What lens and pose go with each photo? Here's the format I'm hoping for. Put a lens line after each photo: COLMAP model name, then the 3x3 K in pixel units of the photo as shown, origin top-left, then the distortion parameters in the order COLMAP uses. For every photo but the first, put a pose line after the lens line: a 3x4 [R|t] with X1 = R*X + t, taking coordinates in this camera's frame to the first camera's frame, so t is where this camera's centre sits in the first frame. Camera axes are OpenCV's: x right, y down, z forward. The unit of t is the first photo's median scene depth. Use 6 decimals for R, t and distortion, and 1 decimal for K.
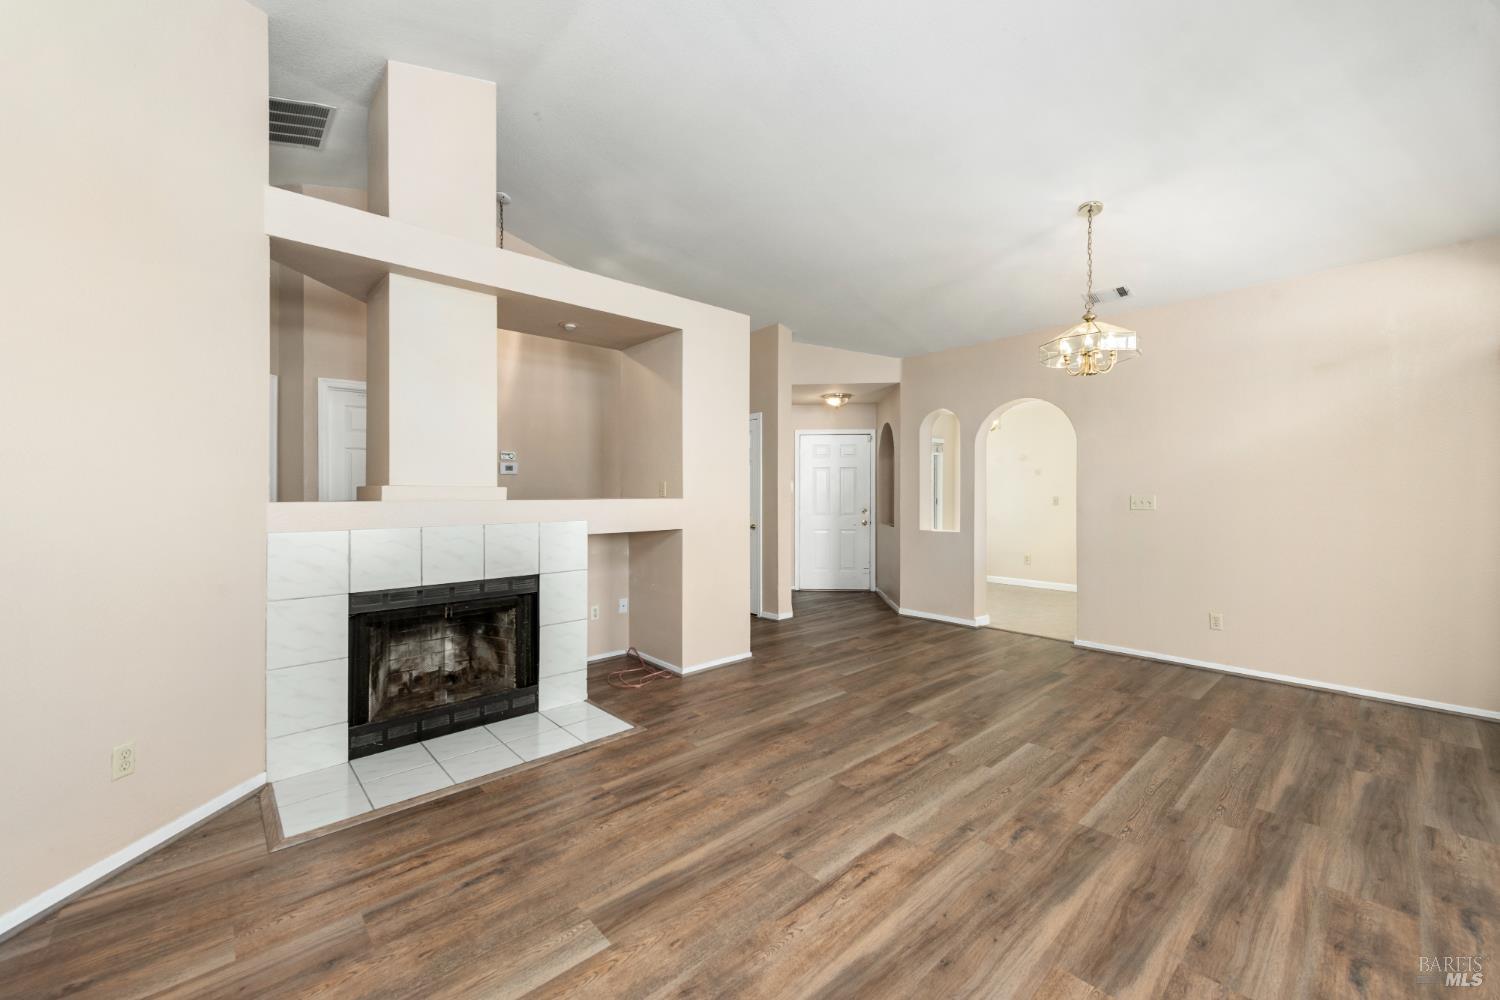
lens RADIAL K [[601.9, 0, 748.2], [0, 601.9, 494.8], [0, 0, 1]] dist [0.014159, -0.001187]
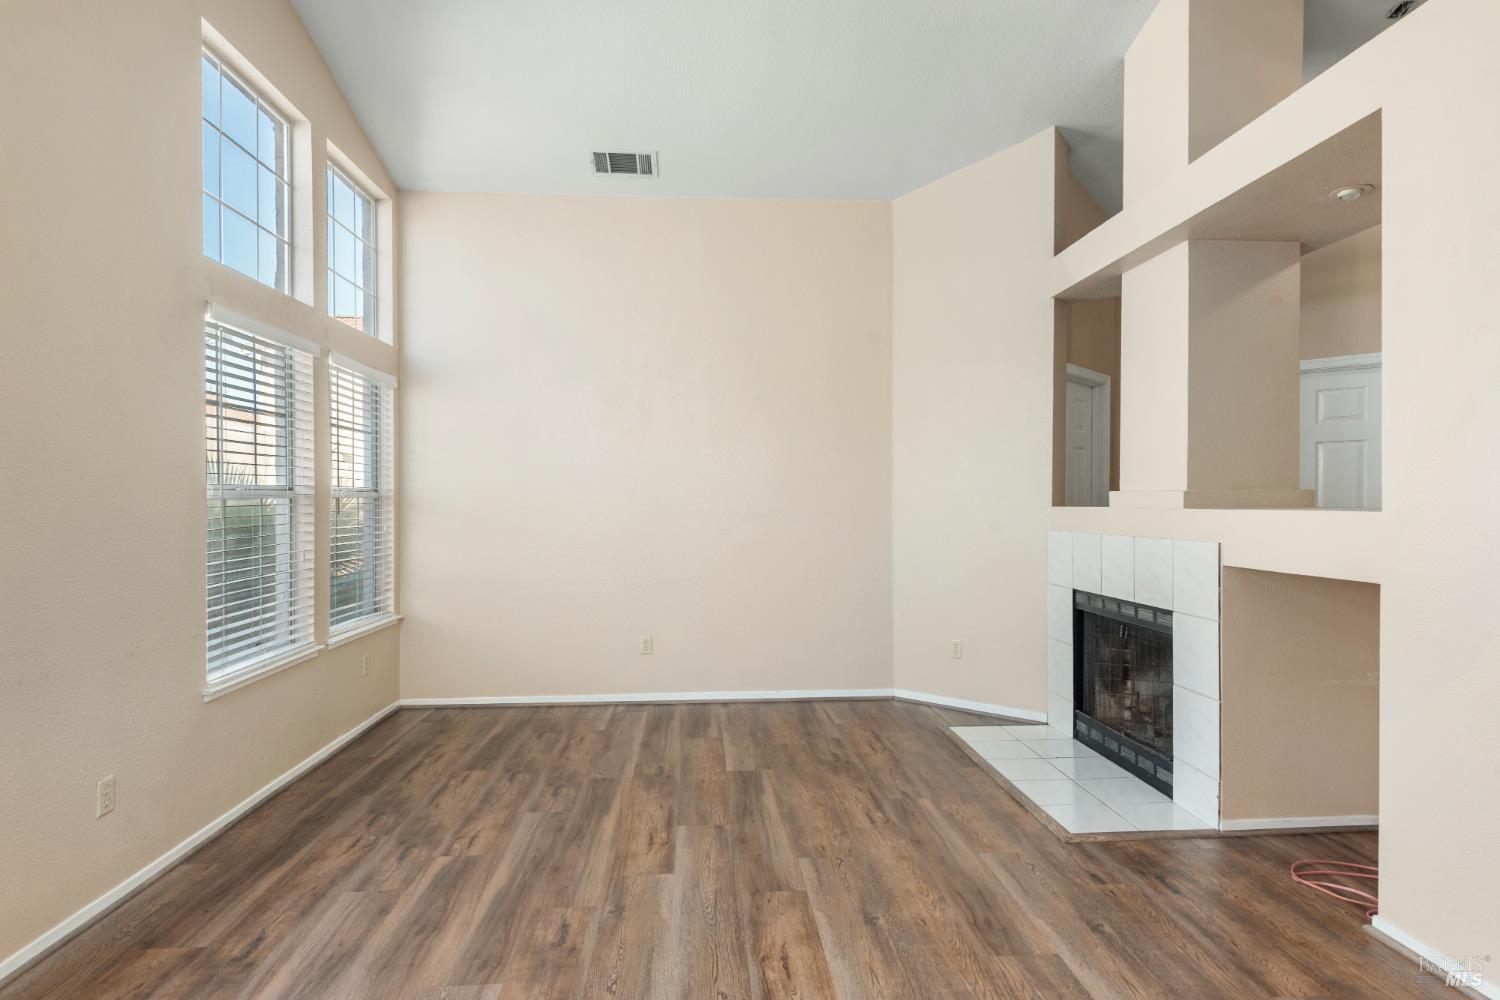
lens RADIAL K [[857.7, 0, 745.5], [0, 857.7, 498.5], [0, 0, 1]] dist [0.006096, 0.001293]
pose [[-0.640689, 0.002195, -0.767797, 1.140036], [-0.000367, 0.999995, 0.003165, -0.008970], [0.767800, 0.002310, -0.640685, 1.877271]]
